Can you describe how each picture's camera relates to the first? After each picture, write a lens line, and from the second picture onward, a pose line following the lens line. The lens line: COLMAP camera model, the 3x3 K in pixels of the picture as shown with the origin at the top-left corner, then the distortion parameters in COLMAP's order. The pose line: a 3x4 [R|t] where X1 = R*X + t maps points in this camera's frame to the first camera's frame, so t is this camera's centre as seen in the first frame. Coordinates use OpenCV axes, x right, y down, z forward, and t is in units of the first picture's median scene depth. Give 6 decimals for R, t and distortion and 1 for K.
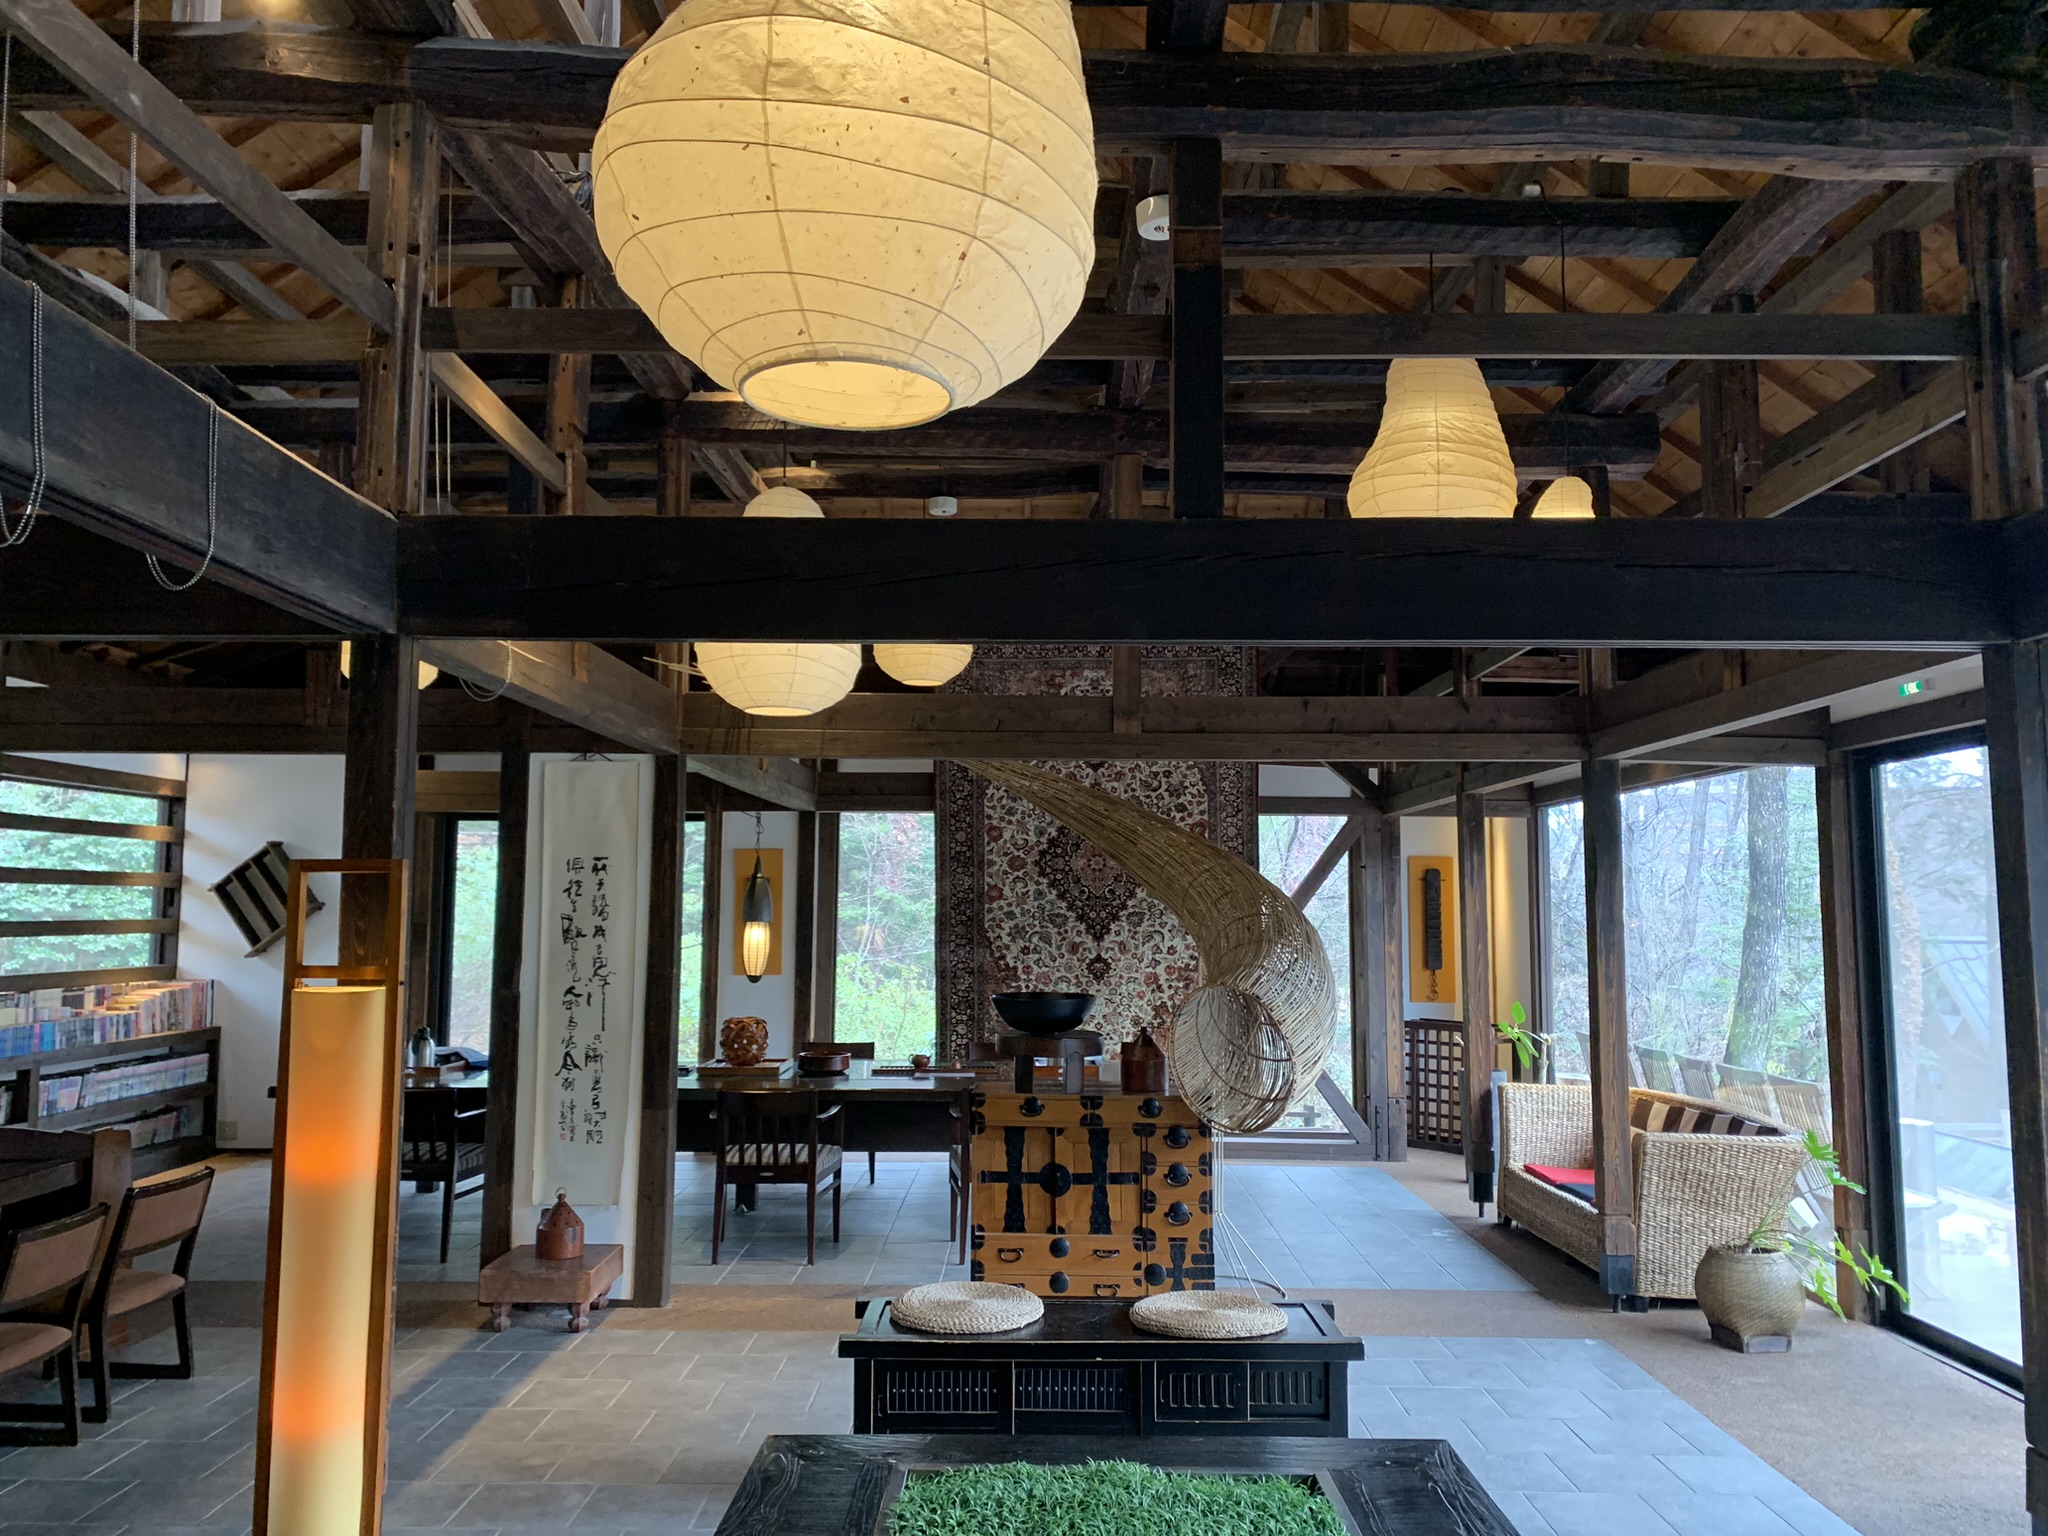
lens RADIAL K [[1550.7, 0, 1028.6], [0, 1550.7, 716.2], [0, 0, 1]] dist [0.198779, -0.340106]
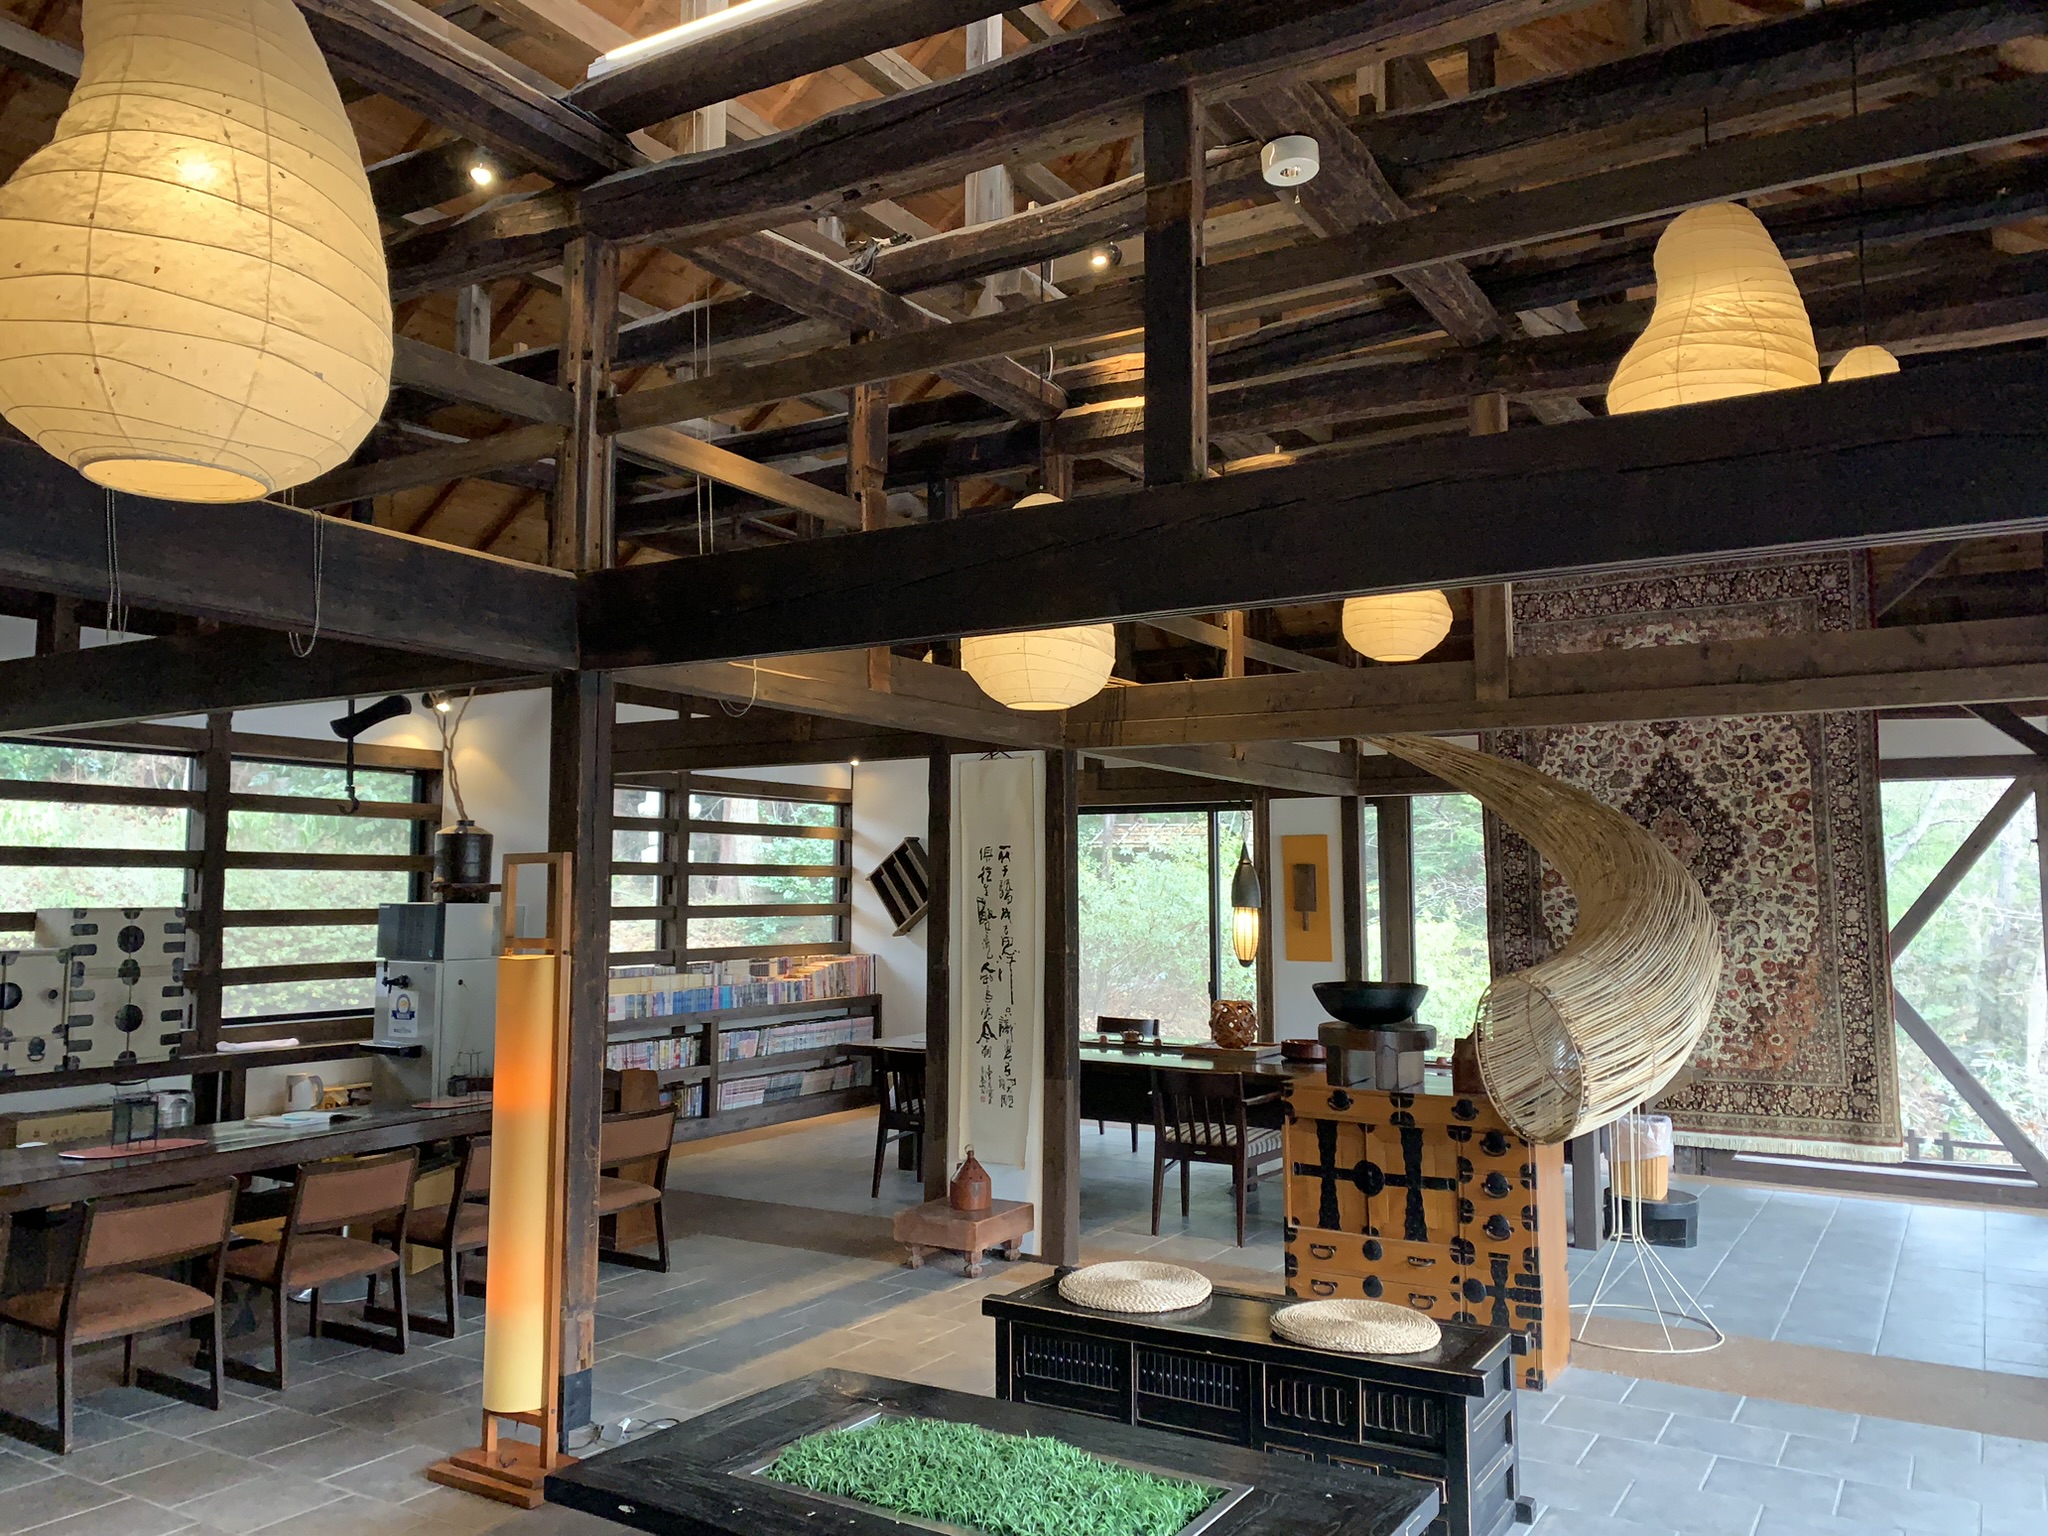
lens RADIAL K [[1558.6, 0, 1022.5], [0, 1558.6, 678.1], [0, 0, 1]] dist [0.041615, -0.012986]
pose [[0.853840, -0.077677, -0.514706, 0.305835], [0.068057, 0.996974, -0.037559, 0.015018], [0.516067, -0.002960, 0.856543, 0.079033]]
